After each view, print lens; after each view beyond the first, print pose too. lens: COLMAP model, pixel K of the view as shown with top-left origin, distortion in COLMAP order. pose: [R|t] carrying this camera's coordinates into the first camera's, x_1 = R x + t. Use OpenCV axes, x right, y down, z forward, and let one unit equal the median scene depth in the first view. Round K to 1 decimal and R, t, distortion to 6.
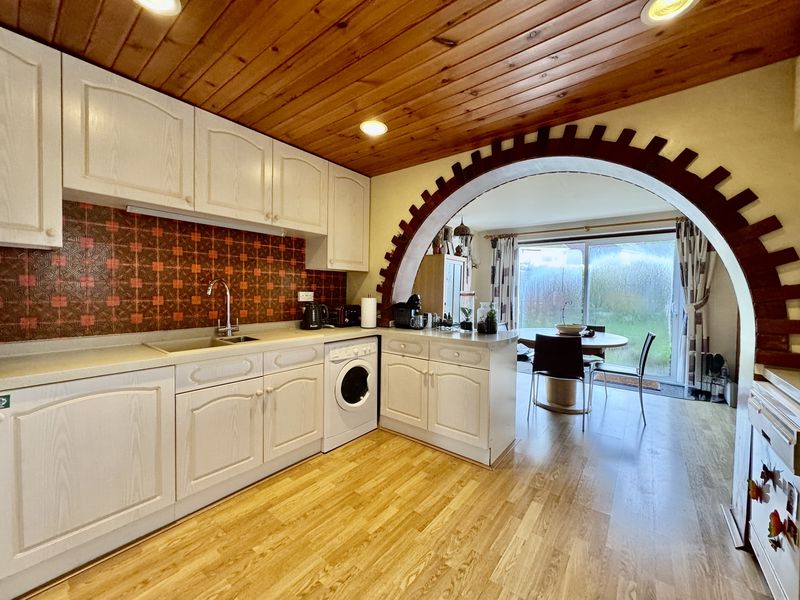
lens RADIAL K [[318.1, 0, 397.9], [0, 318.1, 298.7], [0, 0, 1]] dist [-0.002679, -0.000450]
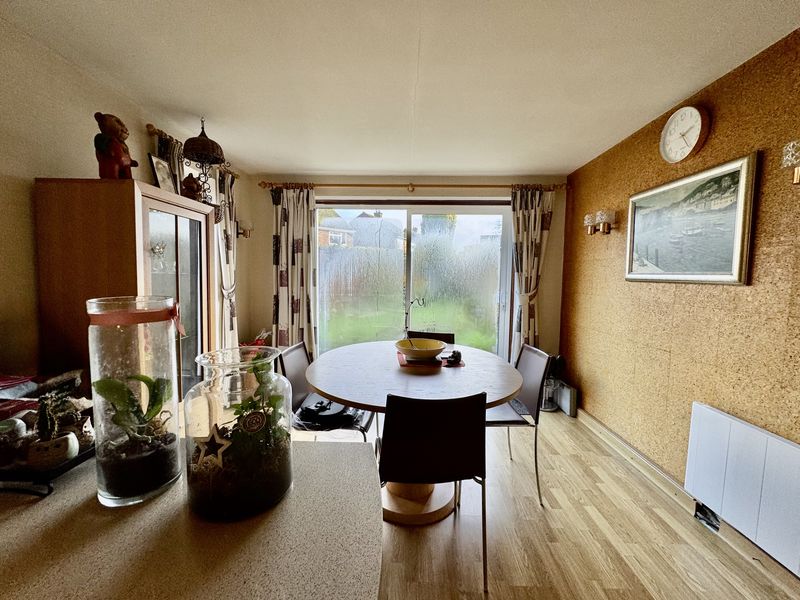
lens RADIAL K [[318.1, 0, 399.0], [0, 318.1, 297.8], [0, 0, 1]] dist [-0.002679, -0.000450]
pose [[0.797075, -0.044507, 0.602238, 0.139031], [0.010839, 0.998174, 0.059423, -0.021111], [-0.603783, -0.040837, 0.796102, 0.445196]]
